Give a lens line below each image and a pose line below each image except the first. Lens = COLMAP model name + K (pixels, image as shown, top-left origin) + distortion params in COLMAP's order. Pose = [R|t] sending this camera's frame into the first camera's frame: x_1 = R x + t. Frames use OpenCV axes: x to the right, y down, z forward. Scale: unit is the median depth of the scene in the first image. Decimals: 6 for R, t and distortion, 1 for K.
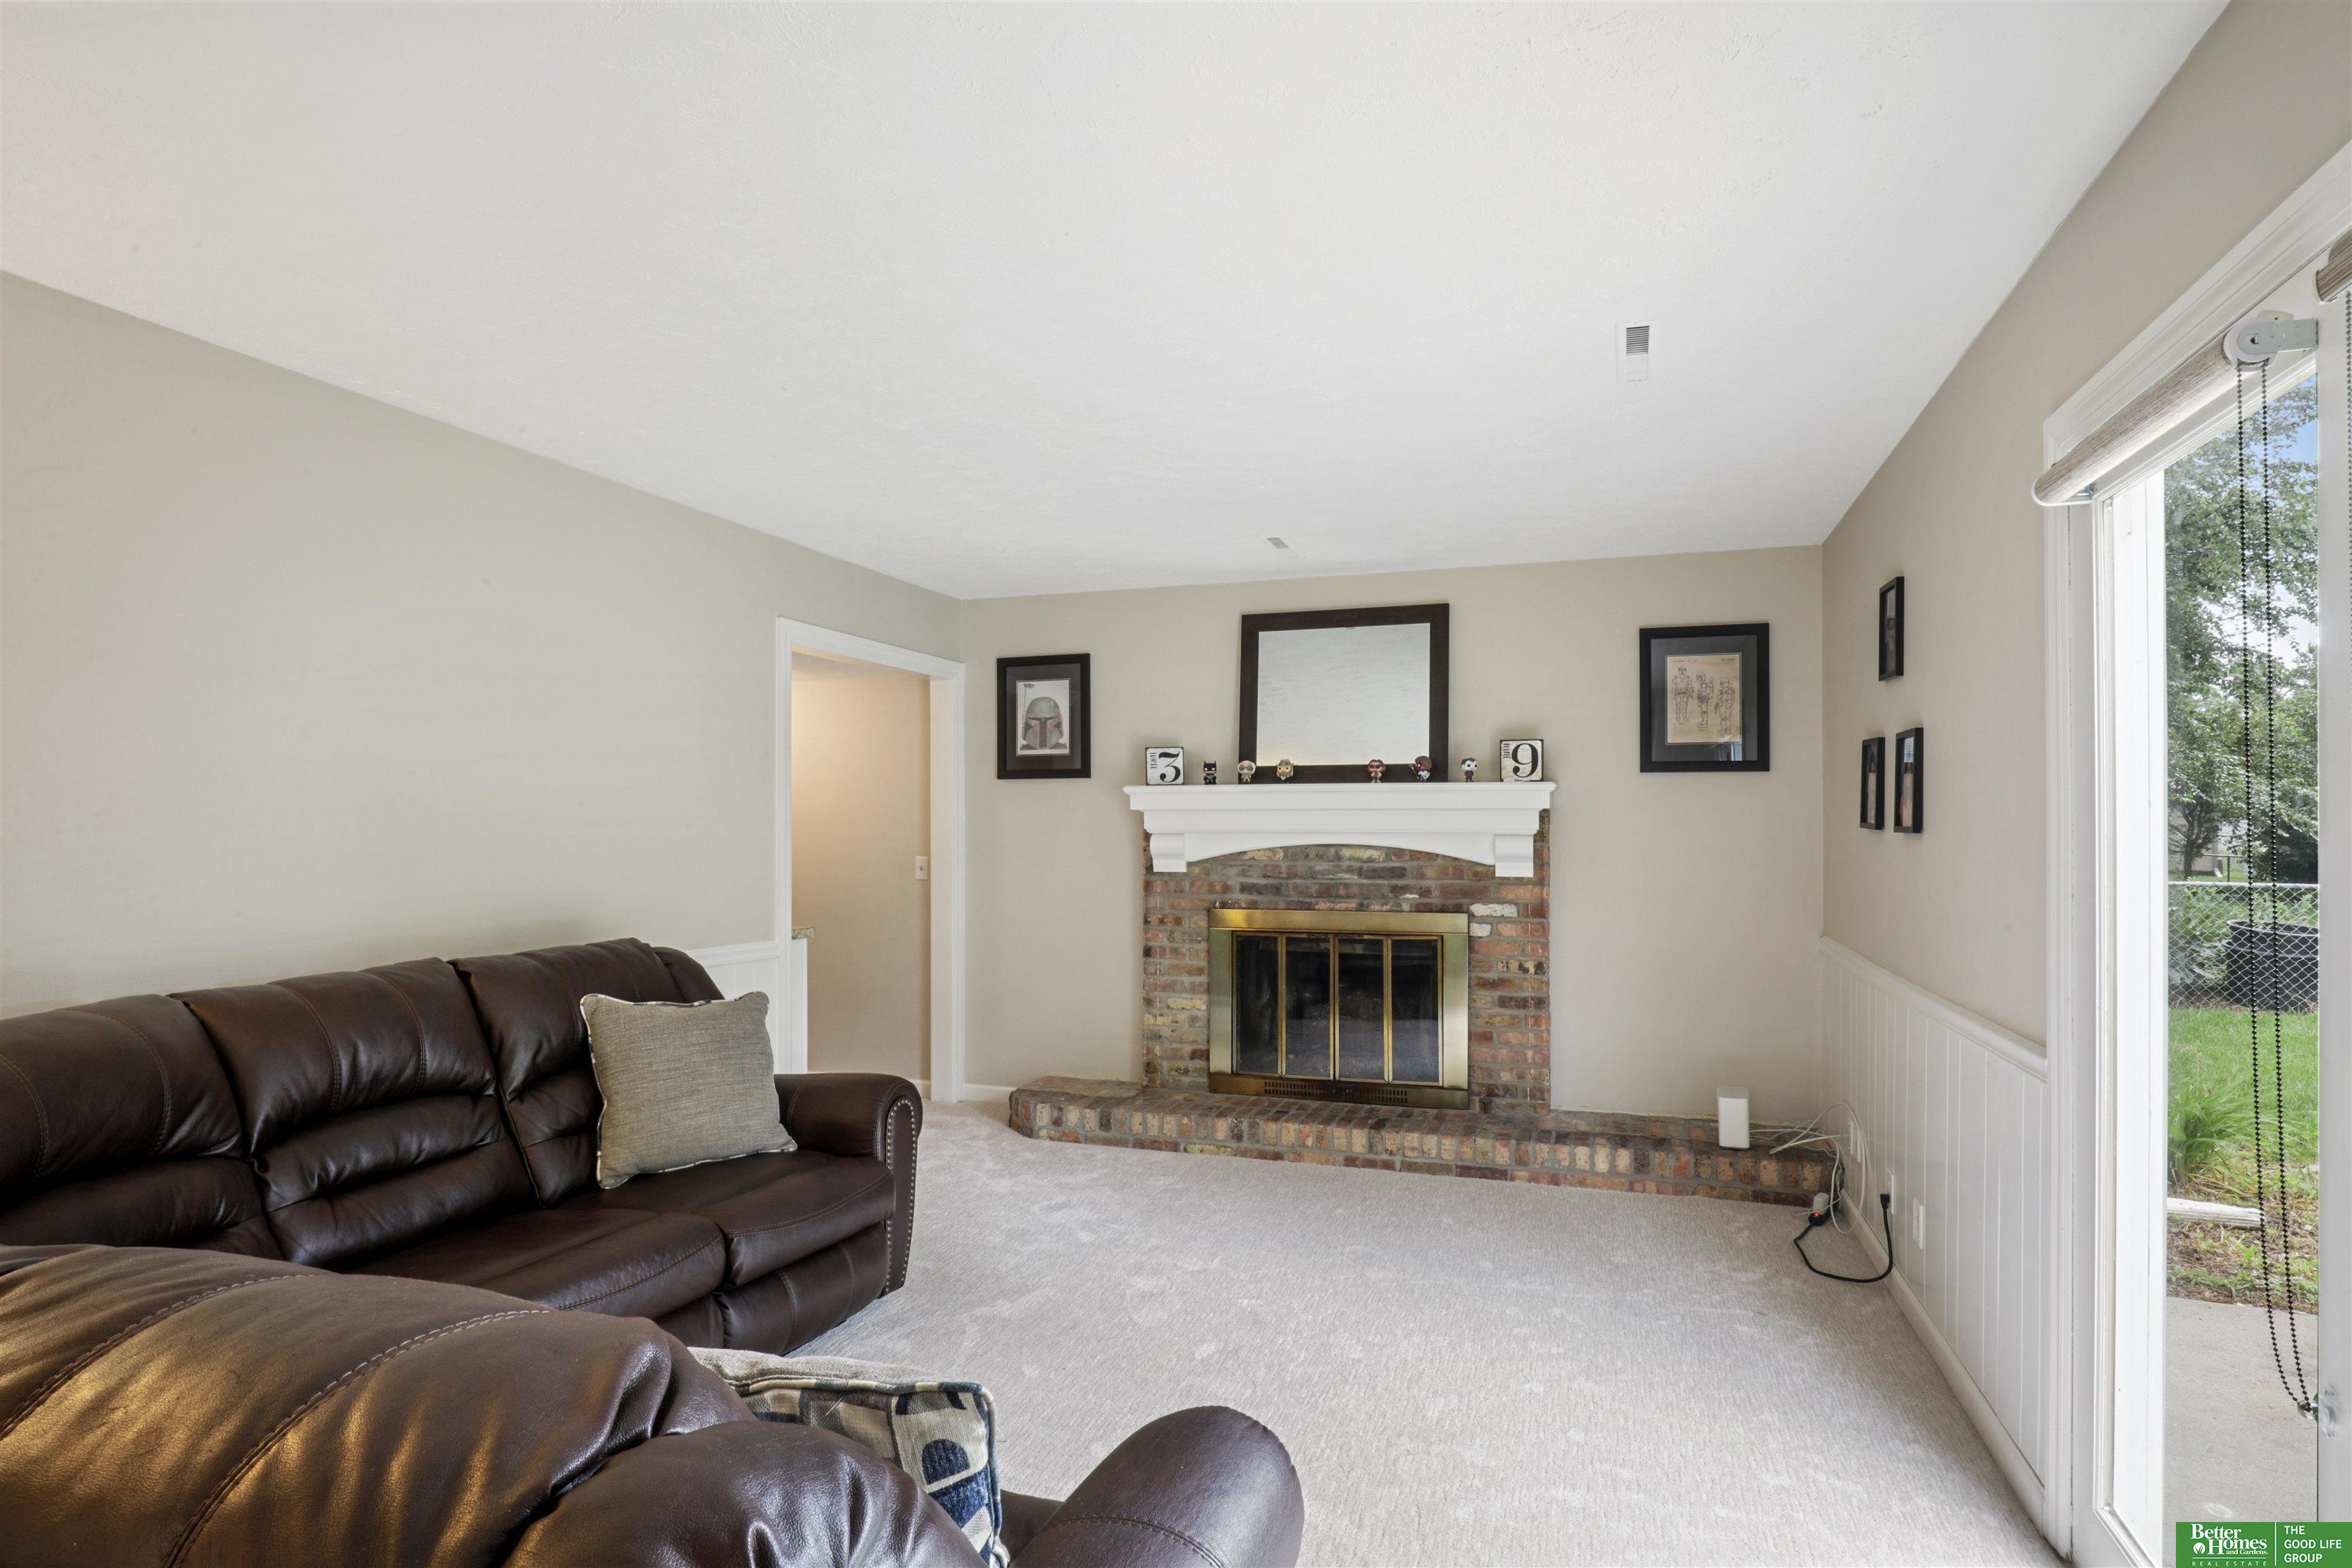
lens RADIAL K [[1278.7, 0, 1177.2], [0, 1278.7, 812.3], [0, 0, 1]] dist [0.000193, 0.000123]
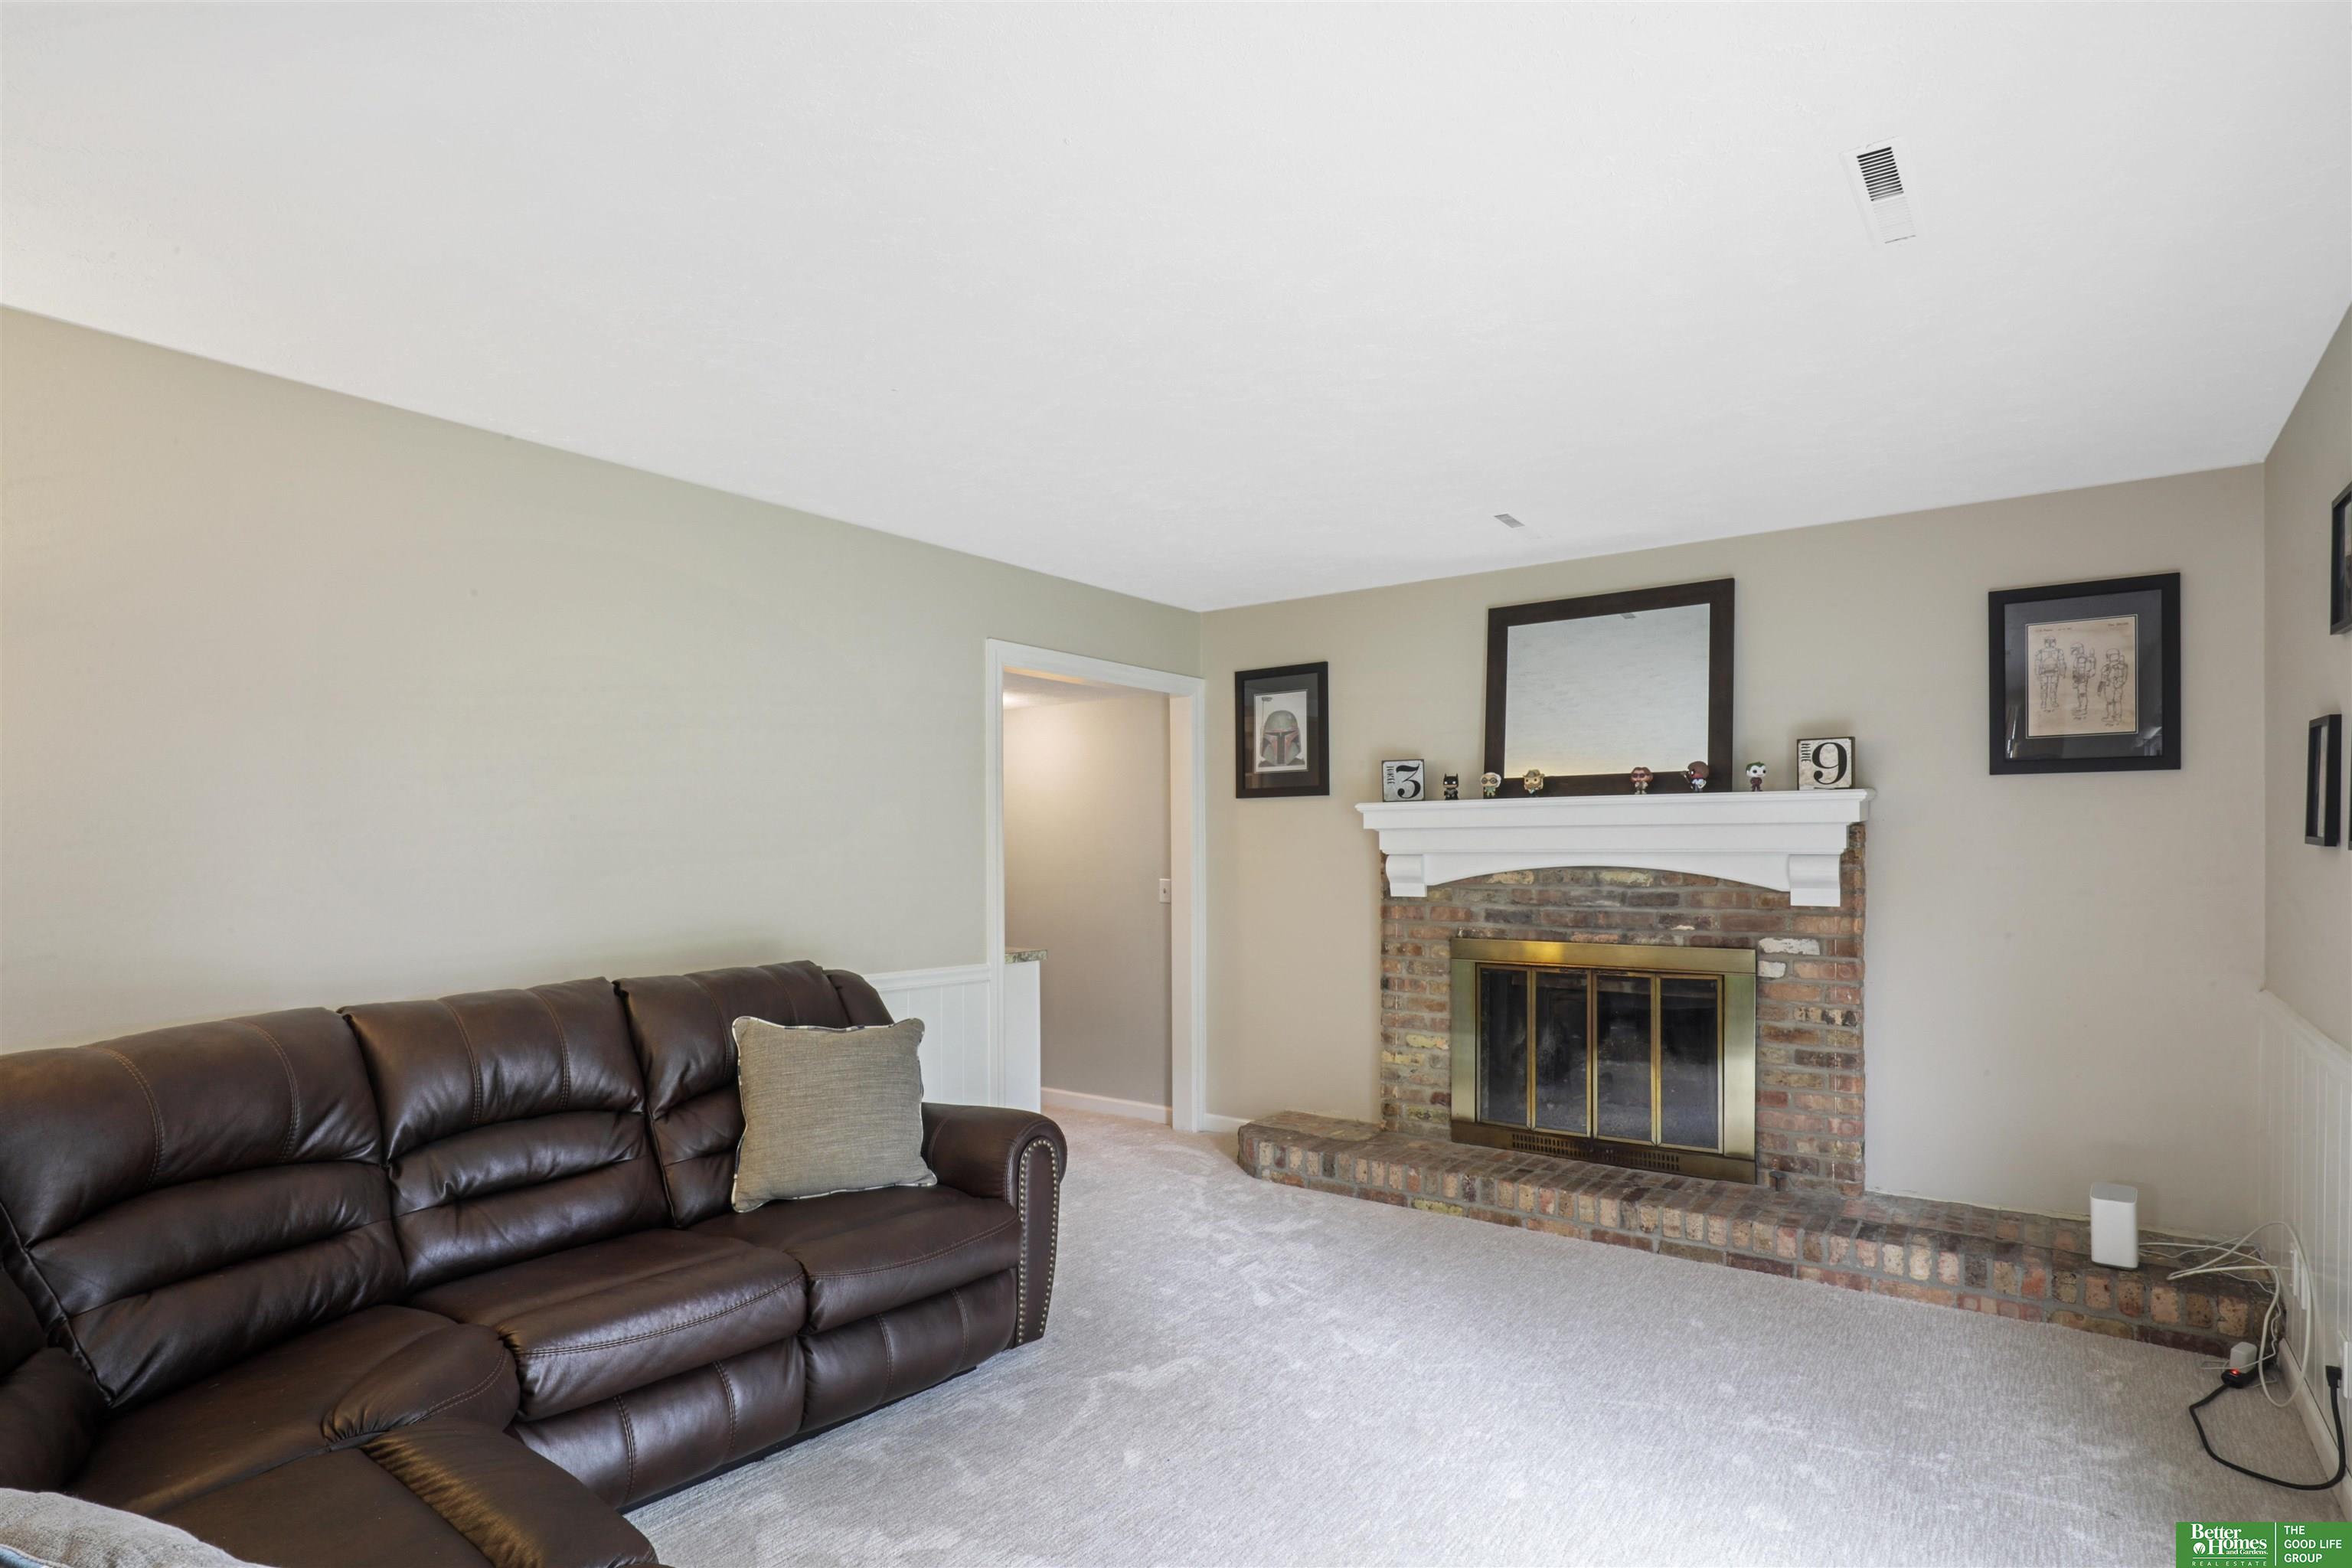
lens RADIAL K [[1223.3, 0, 1180.8], [0, 1223.3, 850.1], [0, 0, 1]] dist [-0.022200, 0.010181]
pose [[0.951682, -0.004807, -0.307049, 0.118252], [0.008987, 0.999885, 0.012201, 0.001503], [0.306955, -0.014371, 0.951615, 0.135661]]
